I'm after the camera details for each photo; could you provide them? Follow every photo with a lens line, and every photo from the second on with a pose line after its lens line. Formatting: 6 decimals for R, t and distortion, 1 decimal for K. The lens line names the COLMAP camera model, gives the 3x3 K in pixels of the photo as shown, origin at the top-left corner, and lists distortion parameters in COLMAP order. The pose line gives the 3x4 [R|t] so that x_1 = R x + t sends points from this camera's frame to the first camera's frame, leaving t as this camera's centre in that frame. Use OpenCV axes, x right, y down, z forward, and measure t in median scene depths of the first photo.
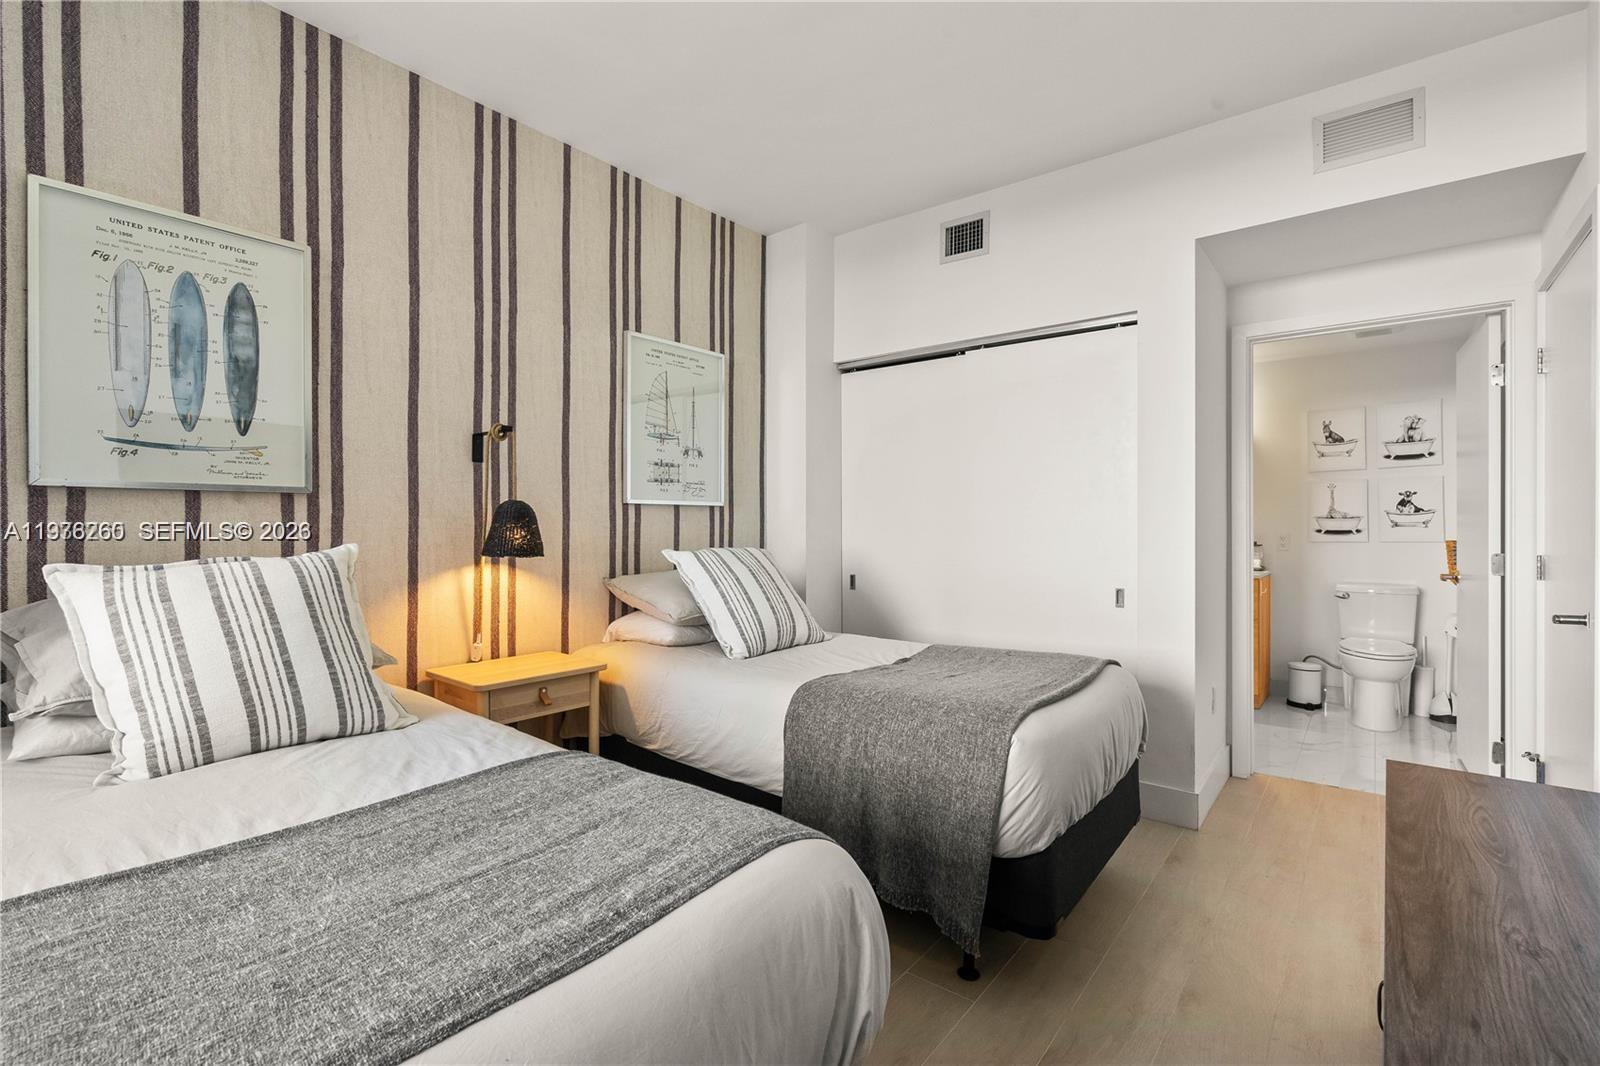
lens RADIAL K [[735.6, 0, 793.5], [0, 735.6, 528.3], [0, 0, 1]] dist [-0.006173, 0.002917]
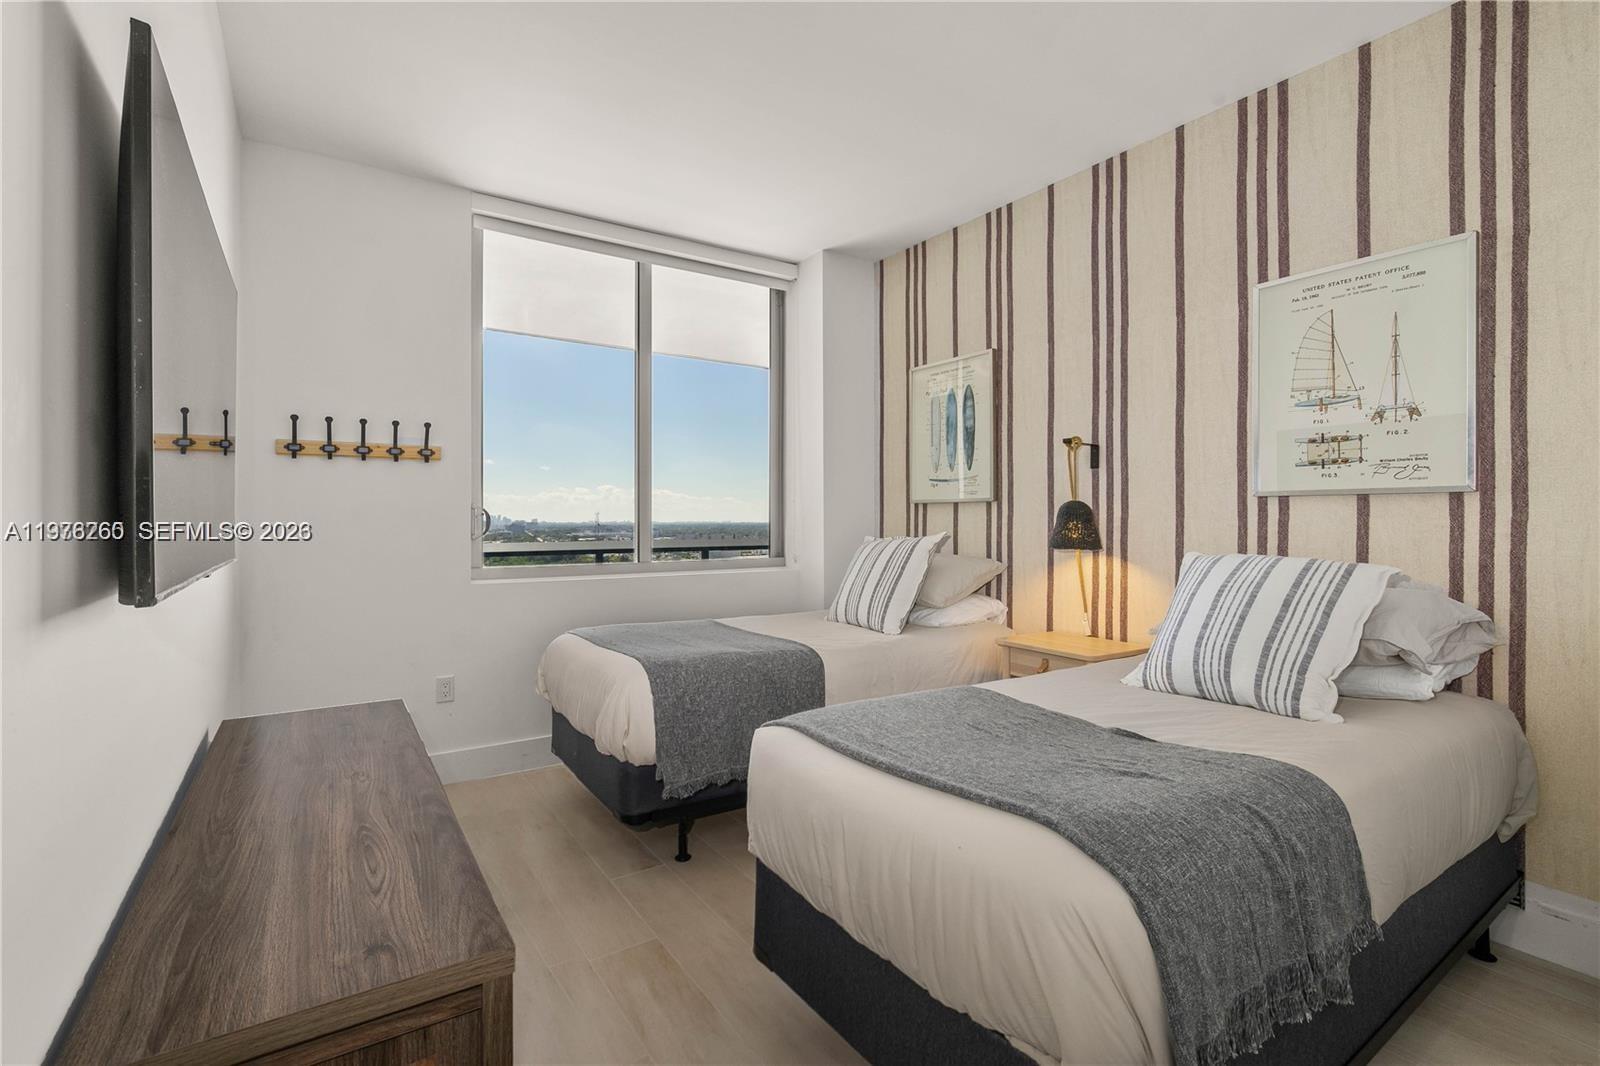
lens RADIAL K [[735.6, 0, 797.1], [0, 735.6, 523.6], [0, 0, 1]] dist [-0.006173, 0.002917]
pose [[-0.308550, 0.007215, -0.951181, 0.984643], [-0.006621, 0.999931, 0.009733, -0.011557], [0.951185, 0.009301, -0.308481, 1.063505]]
